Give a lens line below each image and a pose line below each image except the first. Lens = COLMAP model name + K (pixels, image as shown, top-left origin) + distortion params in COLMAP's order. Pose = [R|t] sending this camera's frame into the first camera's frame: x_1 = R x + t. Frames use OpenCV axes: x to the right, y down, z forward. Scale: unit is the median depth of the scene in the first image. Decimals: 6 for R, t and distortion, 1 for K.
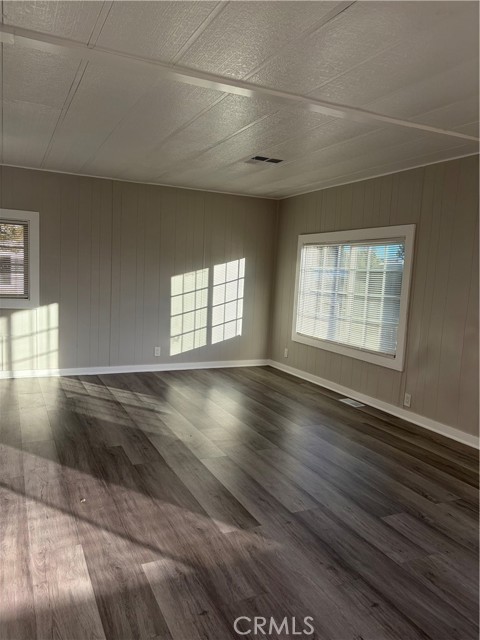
lens RADIAL K [[482.9, 0, 240.0], [0, 482.9, 320.0], [0, 0, 1]] dist [0.030392, -0.007976]
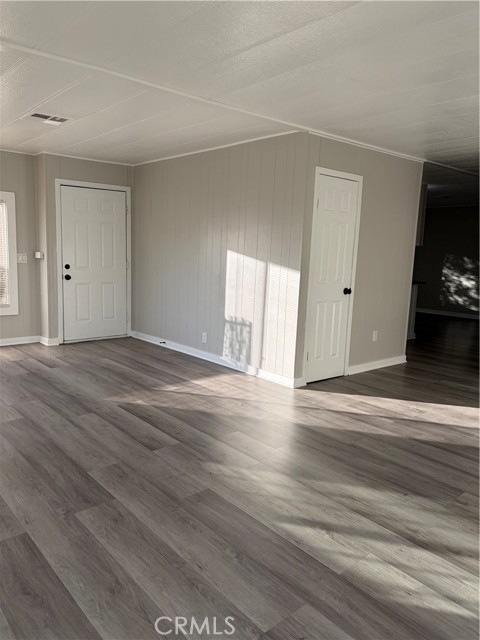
lens RADIAL K [[478.6, 0, 247.6], [0, 478.6, 321.0], [0, 0, 1]] dist [0.019134, -0.006527]
pose [[-0.957390, -0.037200, -0.286392, 0.077324], [-0.107343, 0.966460, 0.233308, -0.201787], [0.268108, 0.254109, -0.929272, 2.093244]]
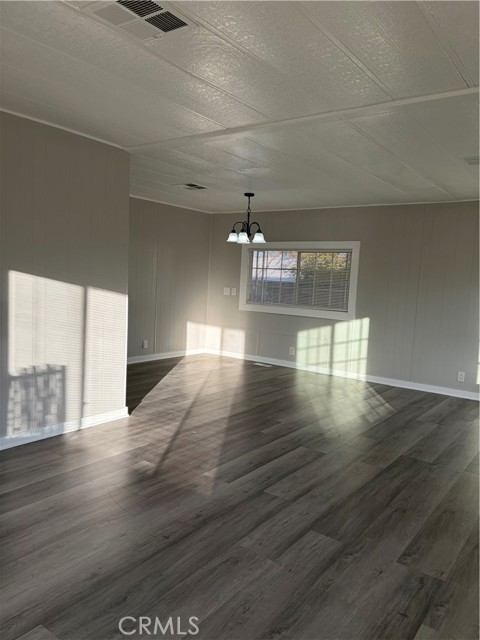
lens RADIAL K [[482.9, 0, 240.0], [0, 482.9, 320.0], [0, 0, 1]] dist [0.030392, -0.007976]
pose [[0.474154, 0.052886, -0.878852, 0.927972], [-0.114450, 0.993427, -0.001967, 0.016137], [0.872972, 0.101518, 0.477090, 0.348359]]
